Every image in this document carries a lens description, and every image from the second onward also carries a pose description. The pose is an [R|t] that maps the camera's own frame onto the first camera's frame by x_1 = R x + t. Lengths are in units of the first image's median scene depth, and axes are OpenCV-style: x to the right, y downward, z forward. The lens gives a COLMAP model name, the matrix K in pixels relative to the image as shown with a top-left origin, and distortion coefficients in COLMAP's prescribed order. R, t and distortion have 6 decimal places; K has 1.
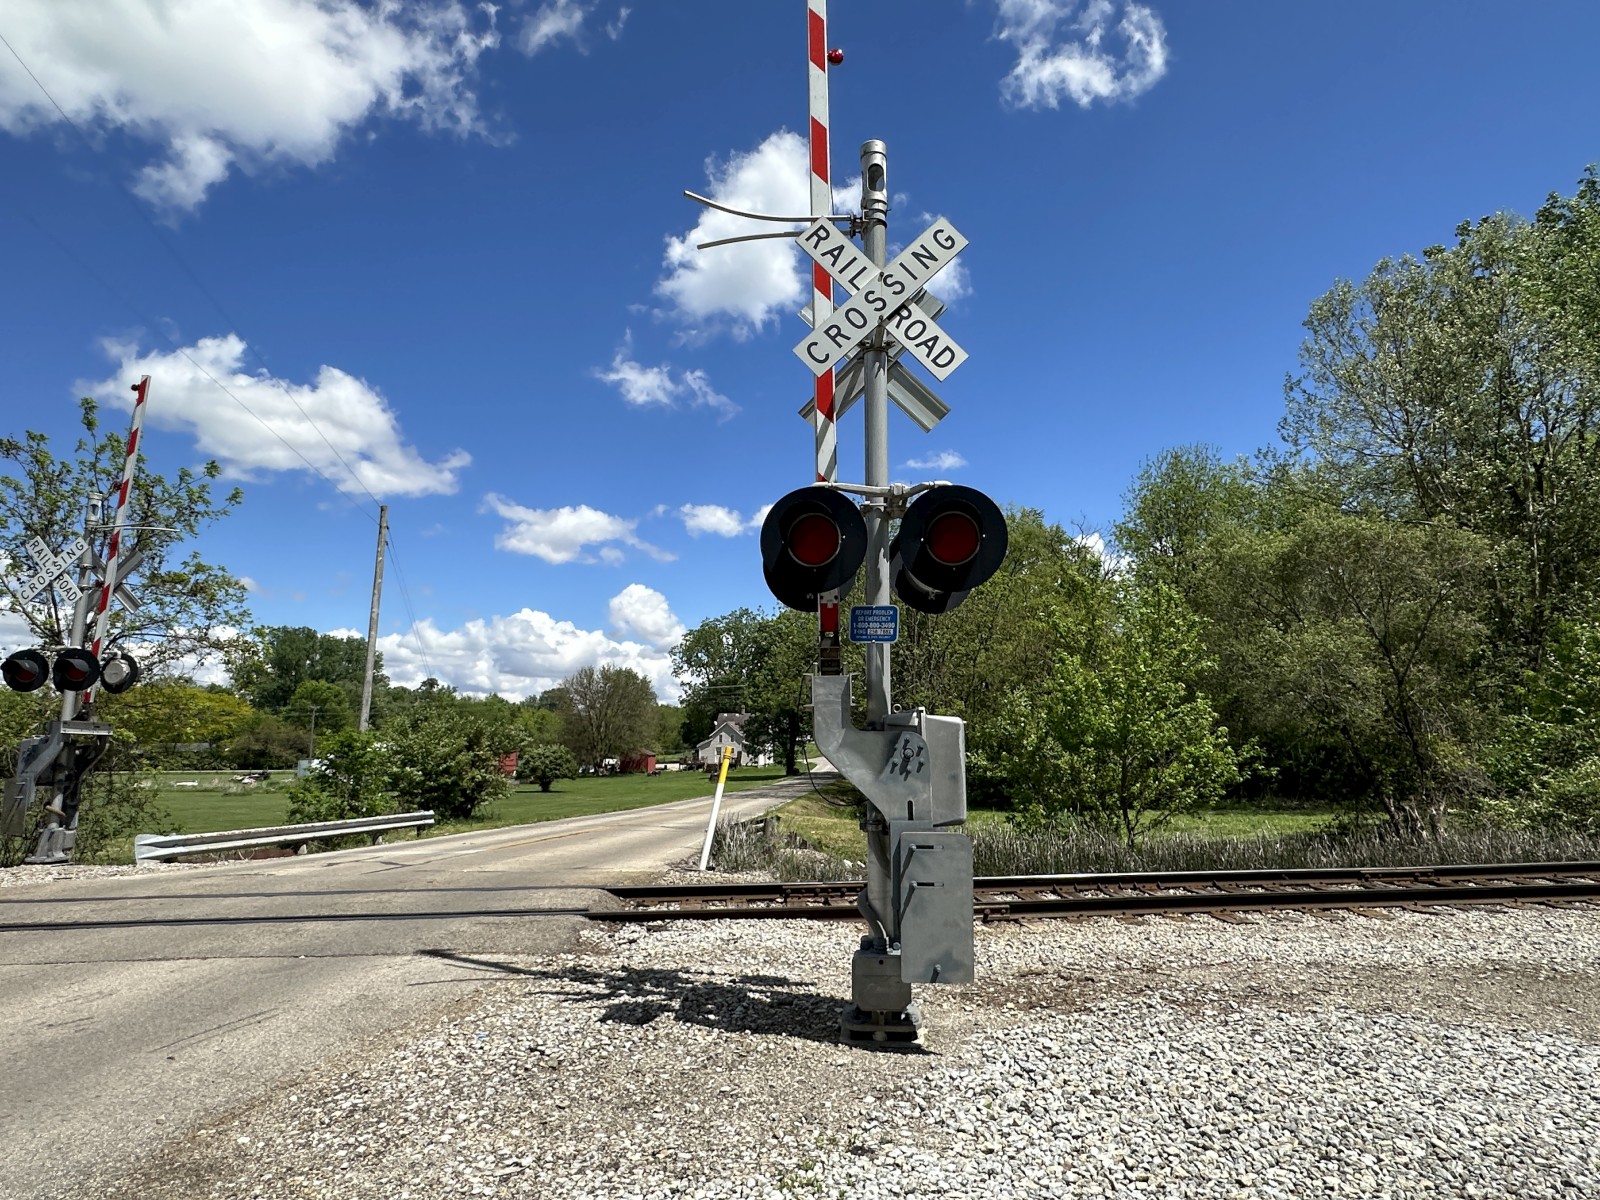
lens RADIAL K [[929.5, 0, 806.3], [0, 929.5, 595.2], [0, 0, 1]] dist [-0.001475, 0.001217]
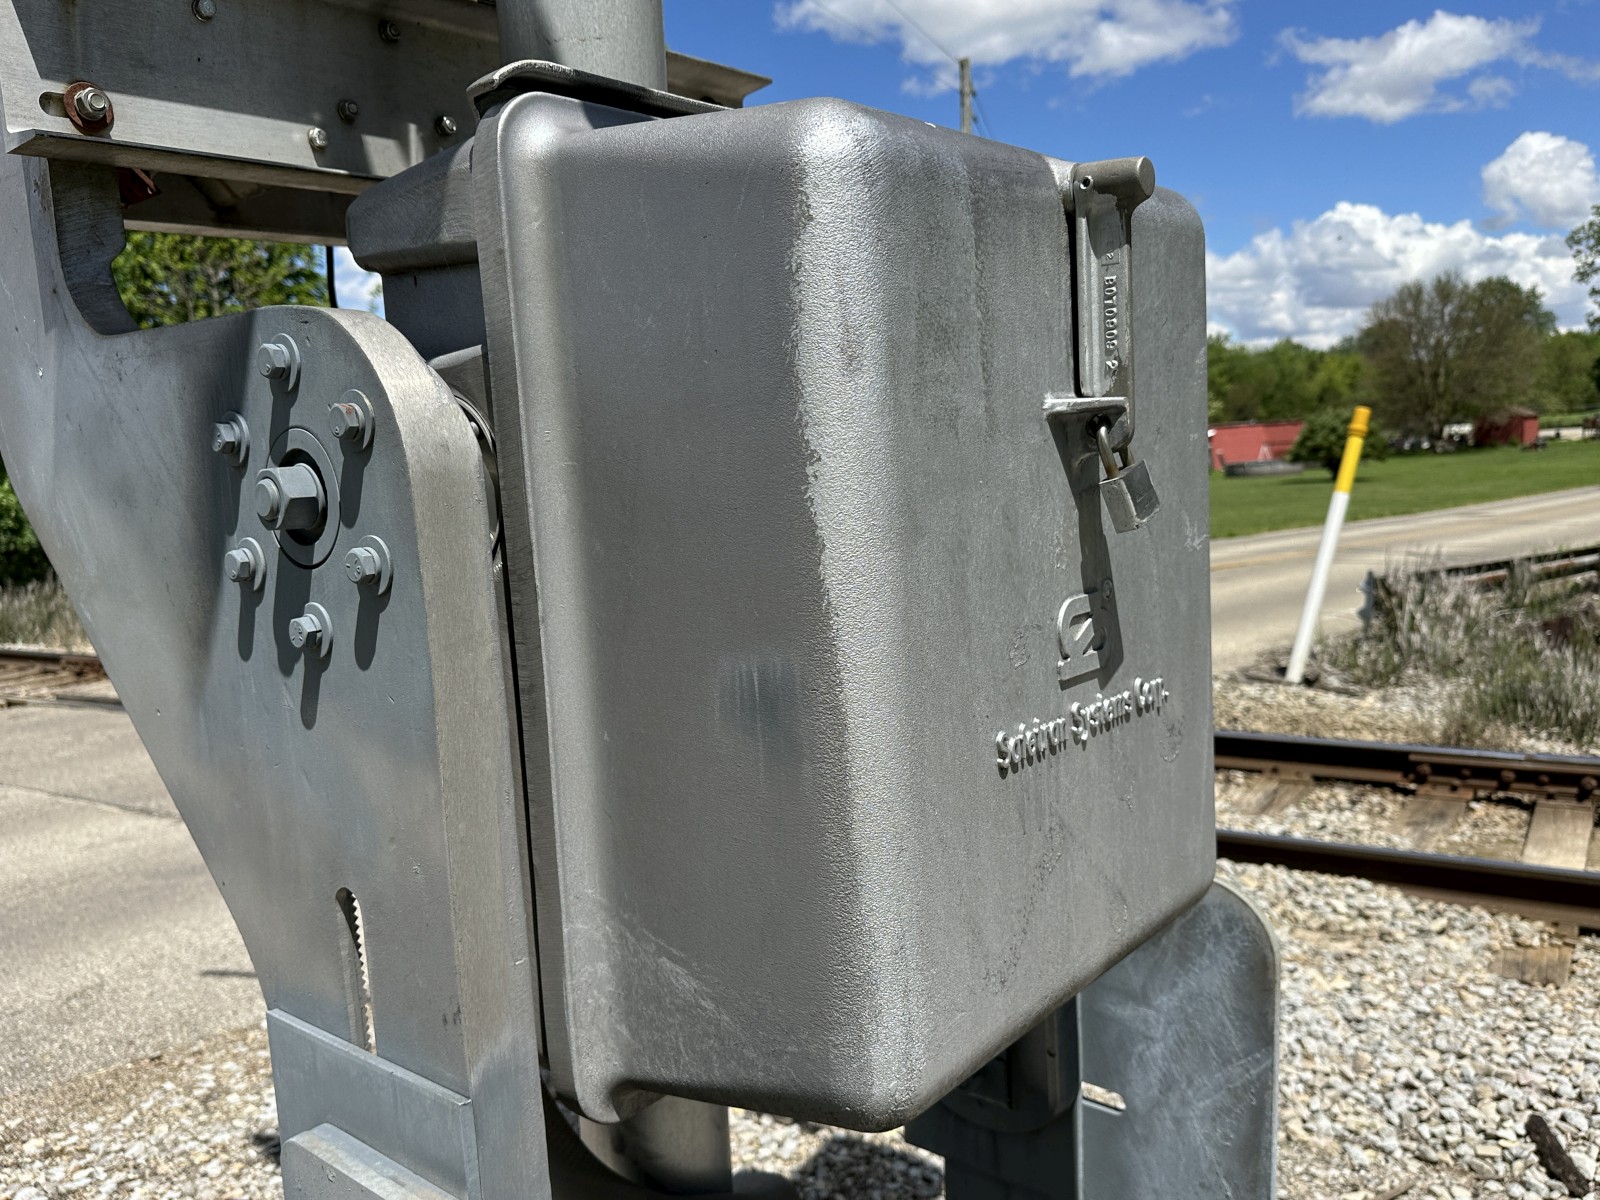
lens RADIAL K [[1261.4, 0, 793.4], [0, 1261.4, 632.9], [0, 0, 1]] dist [-0.001126, -0.005981]
pose [[0.755459, 0.063899, -0.652072, 0.097061], [0.152313, 0.950840, 0.269638, 0.060983], [0.637246, -0.303019, 0.708588, 0.364145]]
